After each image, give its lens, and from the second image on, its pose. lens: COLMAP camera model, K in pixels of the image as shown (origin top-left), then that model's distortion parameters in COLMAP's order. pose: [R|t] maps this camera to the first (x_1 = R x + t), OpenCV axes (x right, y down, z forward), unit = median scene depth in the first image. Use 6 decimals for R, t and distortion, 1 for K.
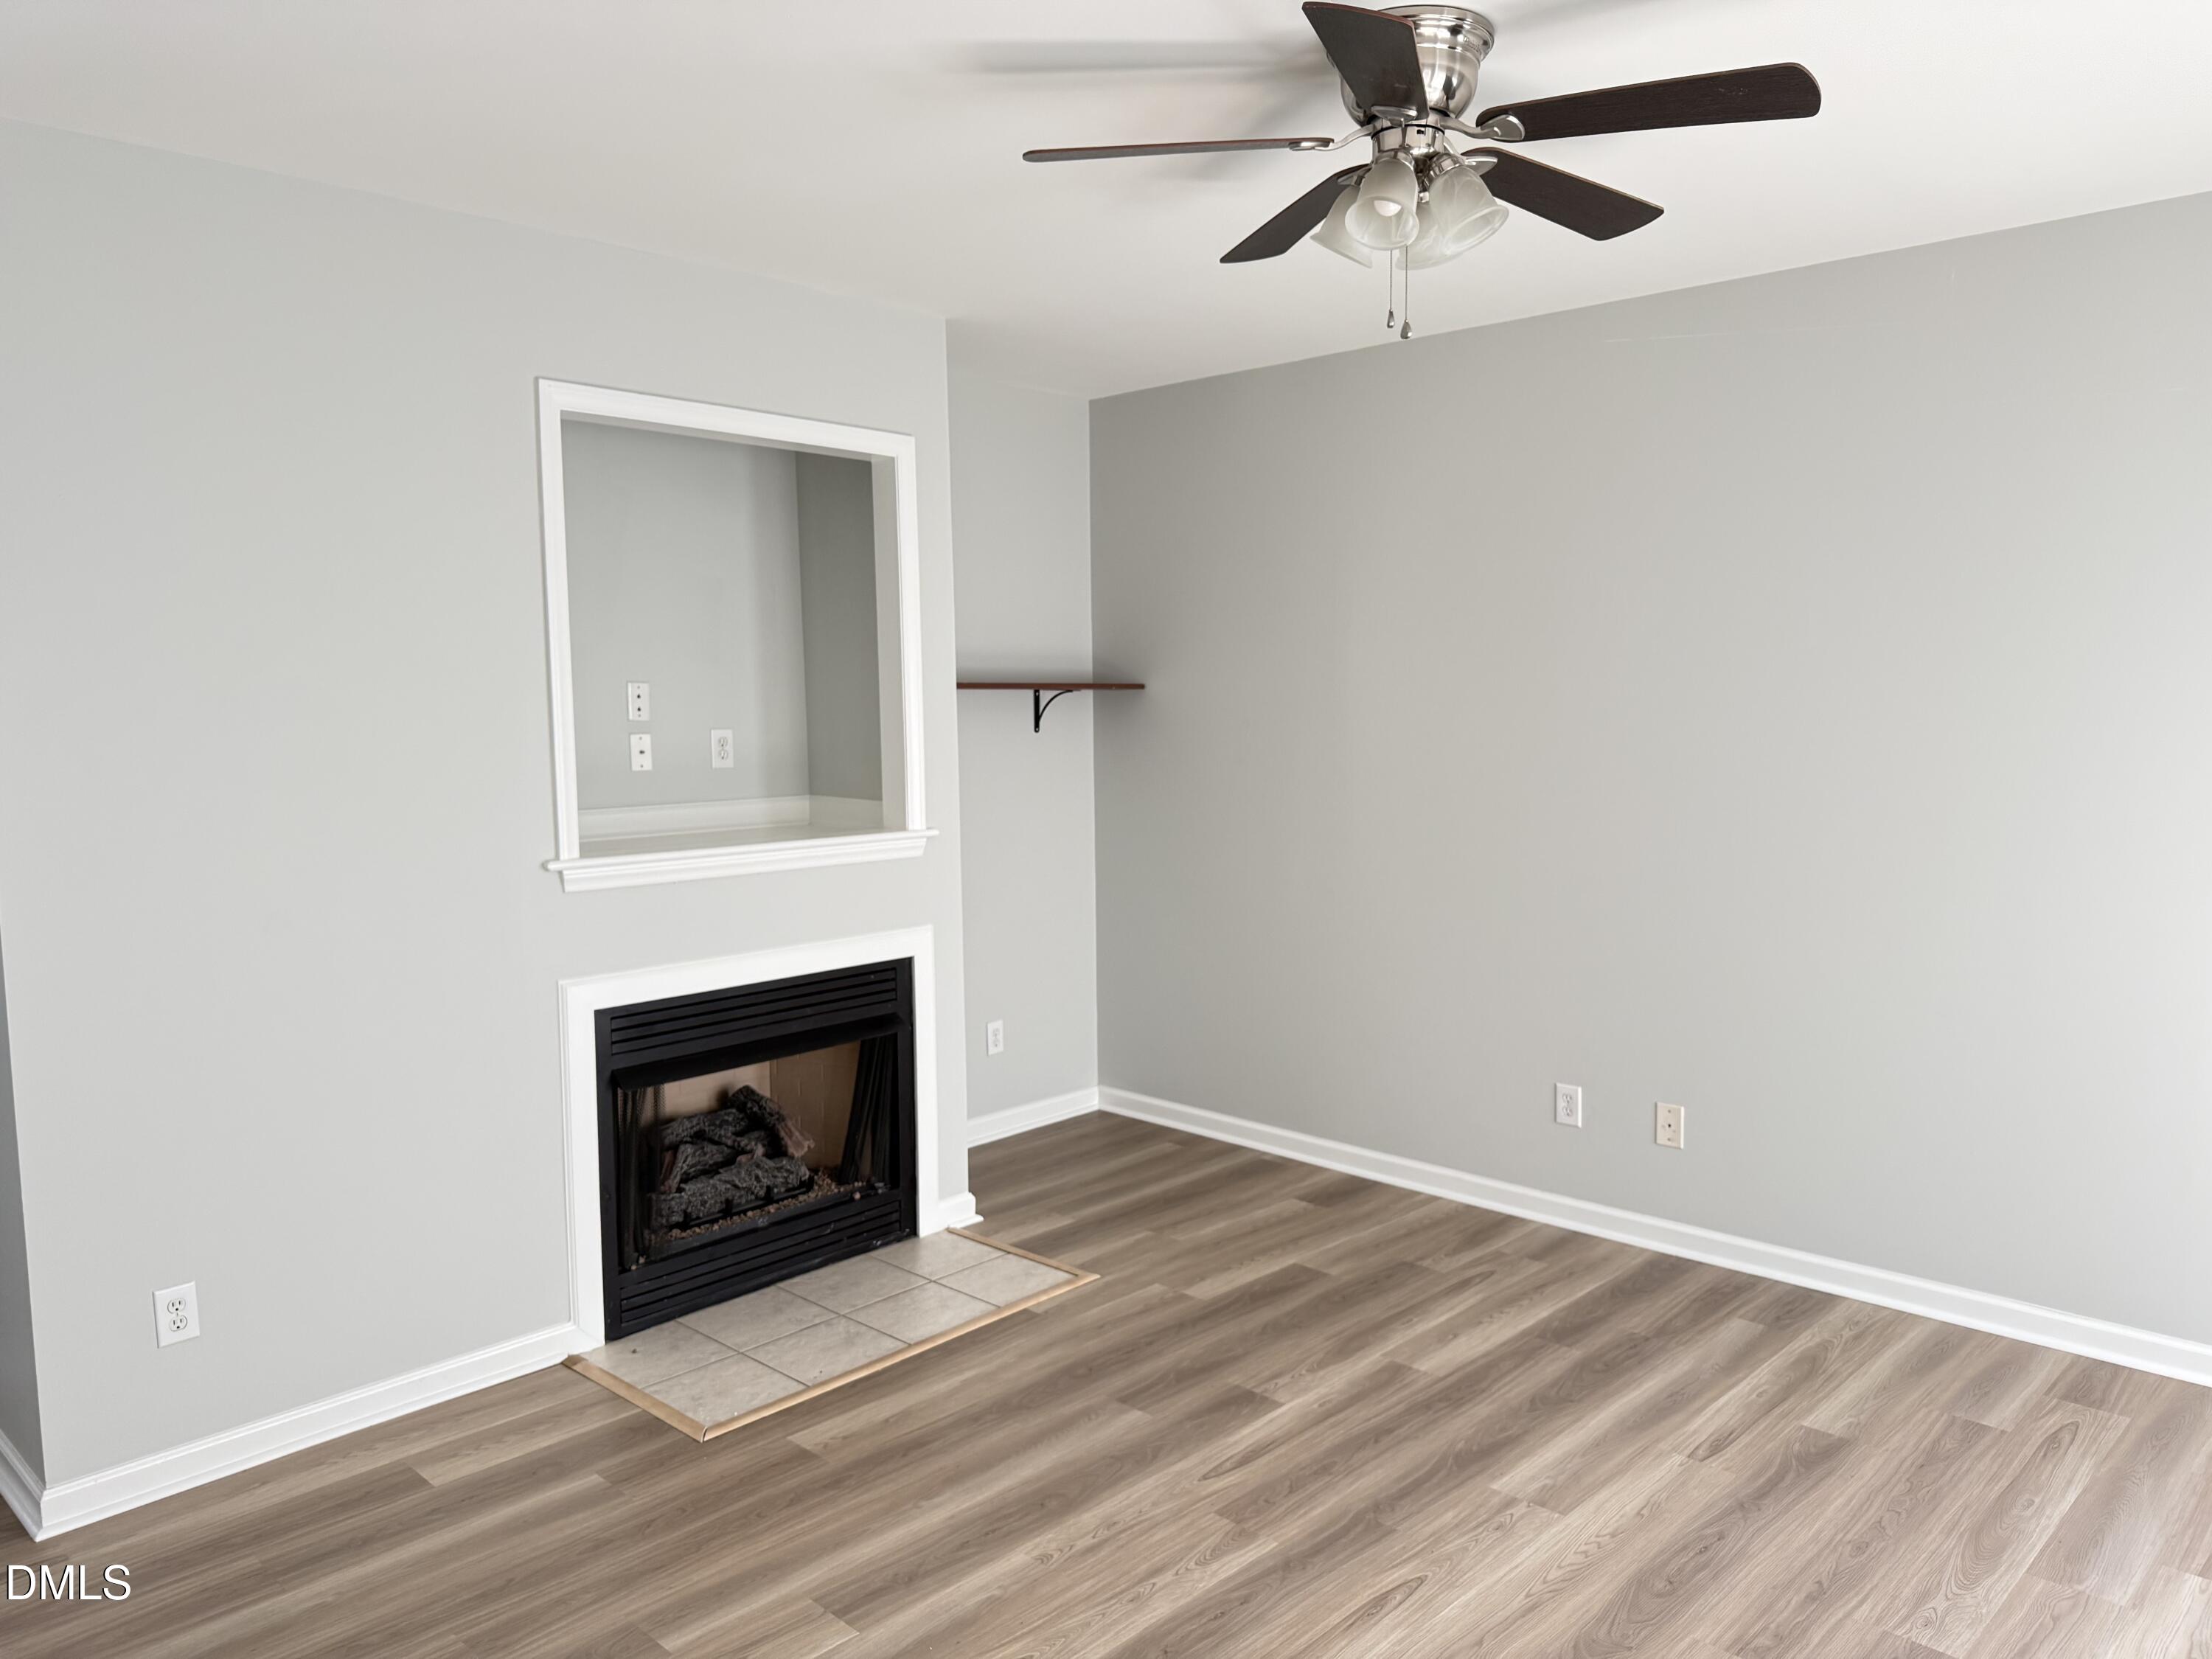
lens RADIAL K [[1586.0, 0, 1125.9], [0, 1586.0, 813.9], [0, 0, 1]] dist [0.129237, -0.083815]
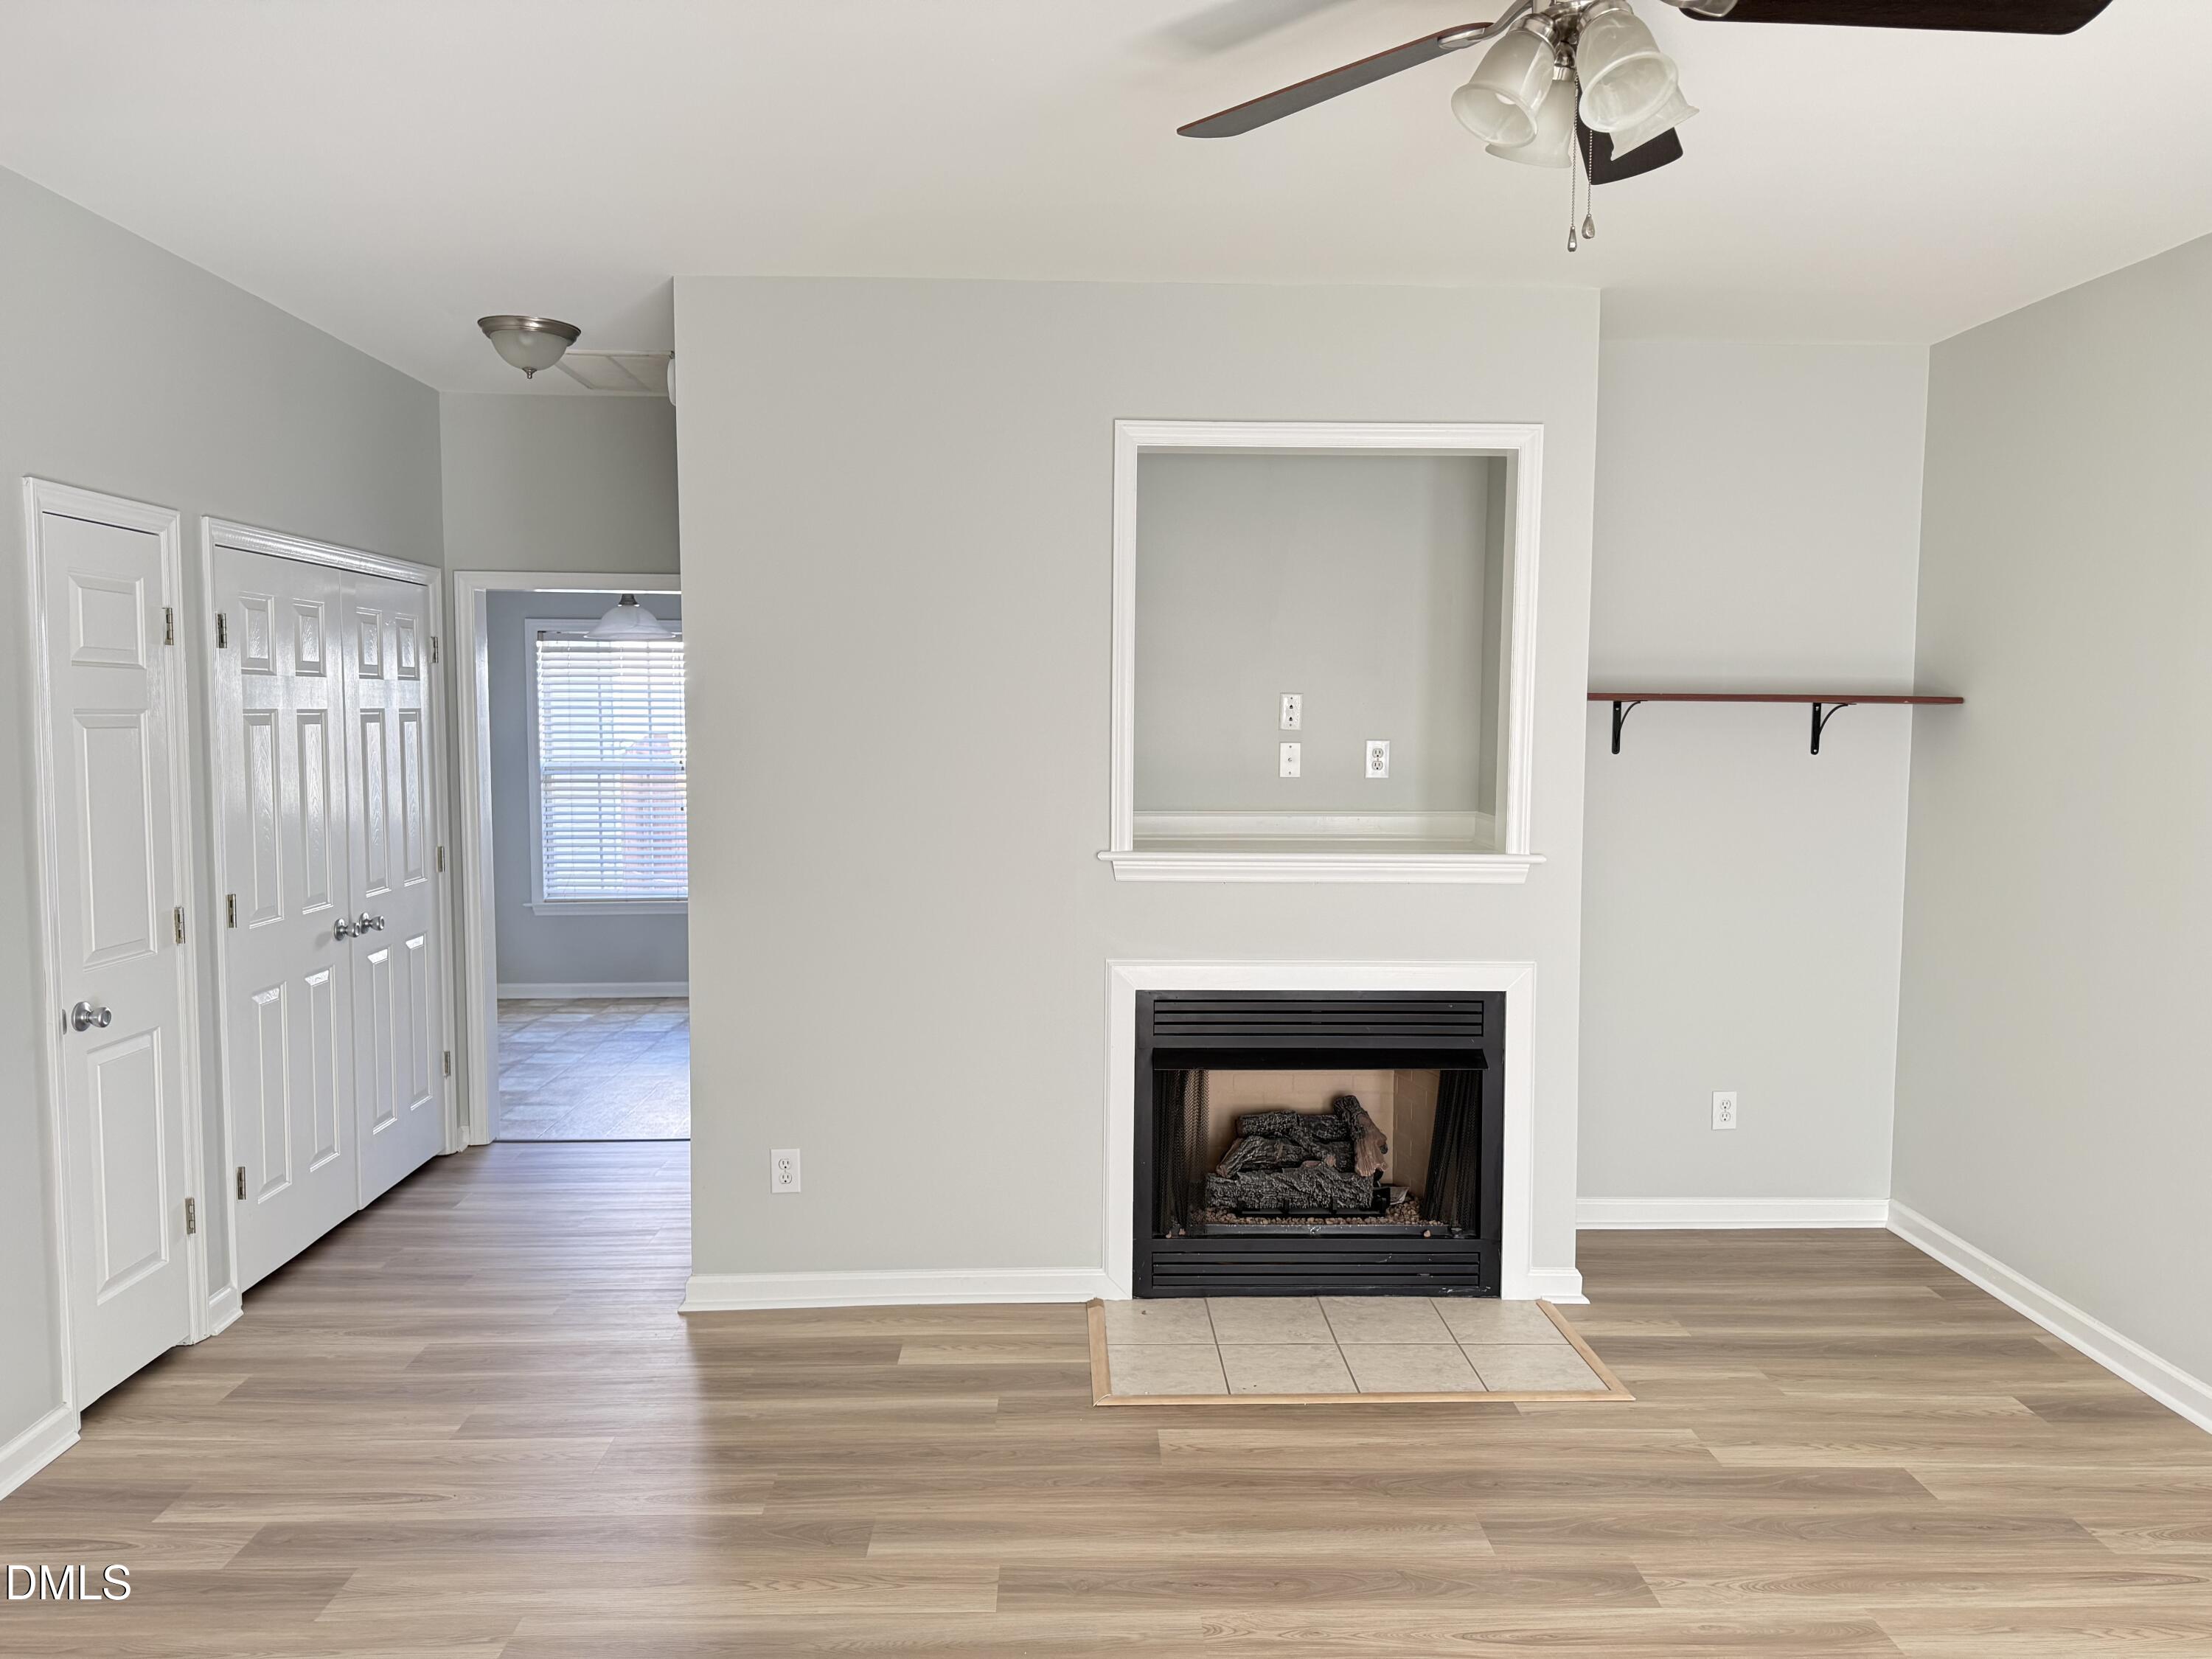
lens RADIAL K [[1586.0, 0, 1102.5], [0, 1586.0, 809.4], [0, 0, 1]] dist [0.129237, -0.083815]
pose [[0.728925, 0.058560, -0.682085, 0.347249], [-0.066798, 0.997664, 0.014269, -0.013971], [0.681327, 0.035160, 0.731134, 0.173184]]
